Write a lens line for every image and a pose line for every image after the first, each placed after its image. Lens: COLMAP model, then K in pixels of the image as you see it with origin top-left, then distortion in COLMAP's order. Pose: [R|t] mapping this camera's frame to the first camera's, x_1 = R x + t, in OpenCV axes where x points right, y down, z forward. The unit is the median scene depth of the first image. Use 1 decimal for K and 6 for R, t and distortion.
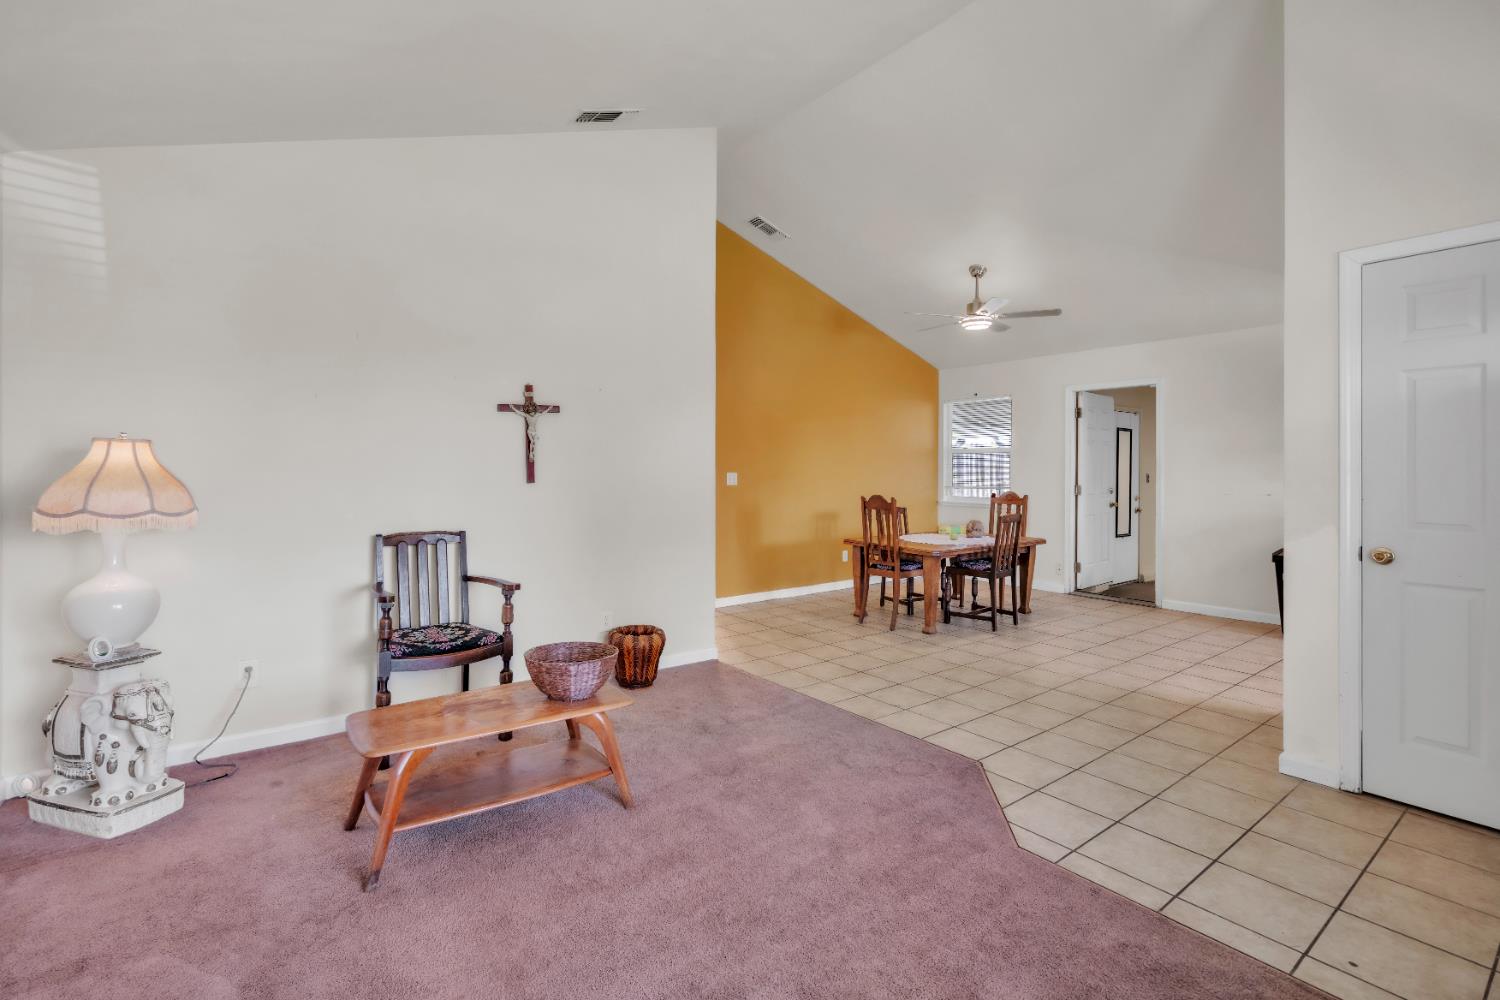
lens RADIAL K [[678.8, 0, 759.9], [0, 678.8, 489.0], [0, 0, 1]] dist [-0.002685, 0.000576]
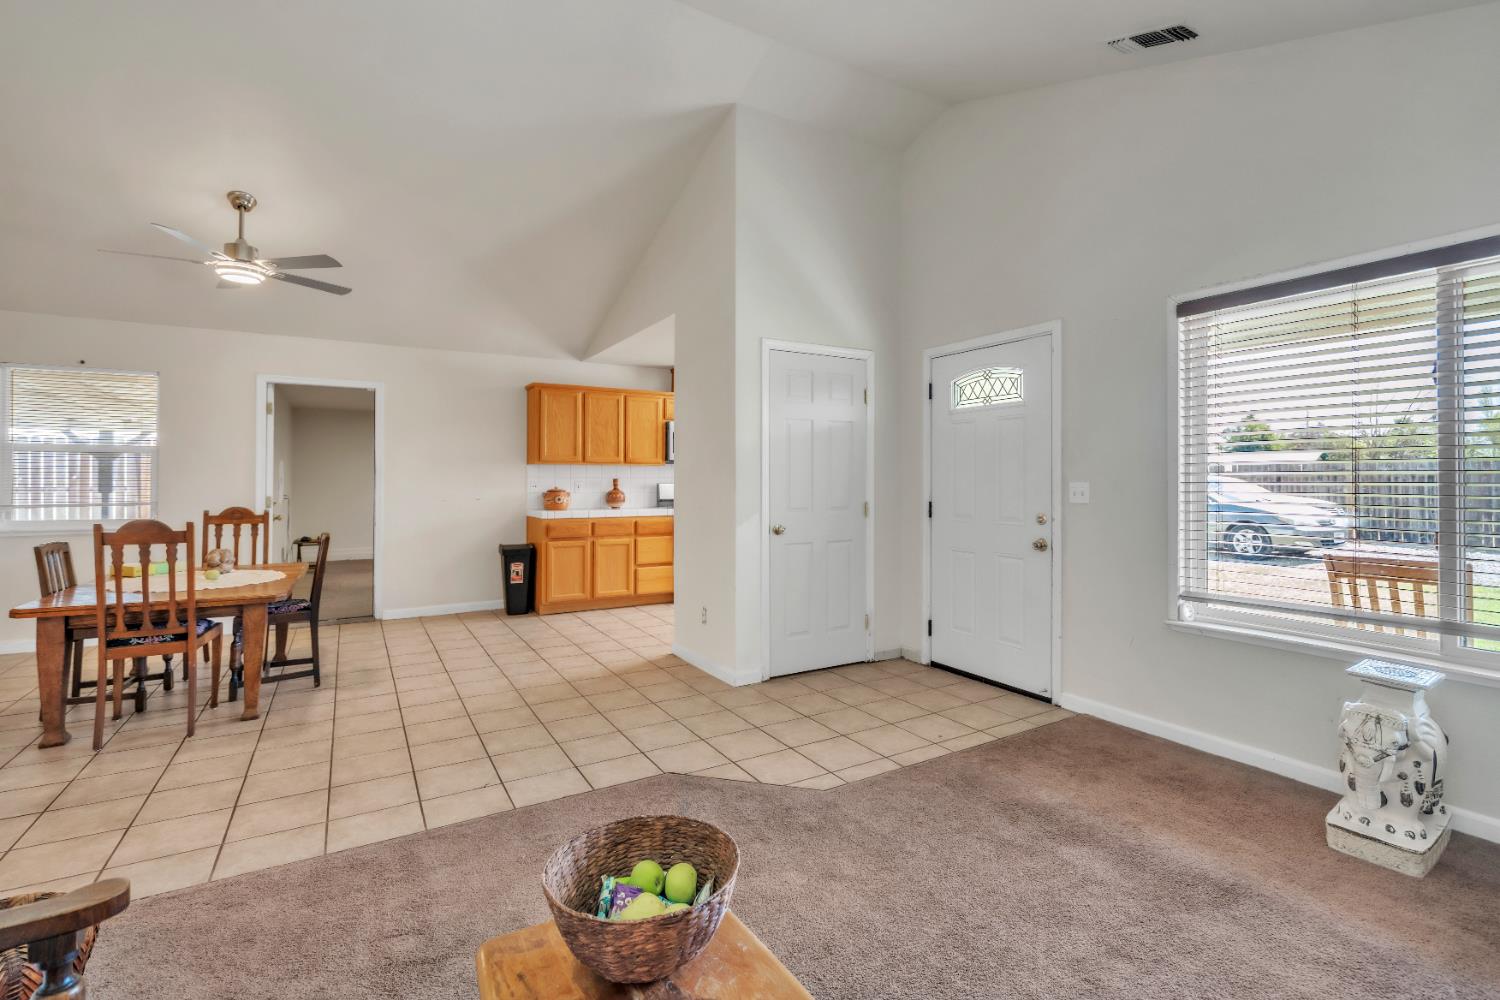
lens RADIAL K [[678.8, 0, 749.9], [0, 678.8, 493.0], [0, 0, 1]] dist [-0.002685, 0.000576]
pose [[0.139179, -0.024416, 0.989966, -0.568847], [0.028769, 0.999374, 0.020603, -0.020784], [-0.989849, 0.025613, 0.139795, 0.659975]]
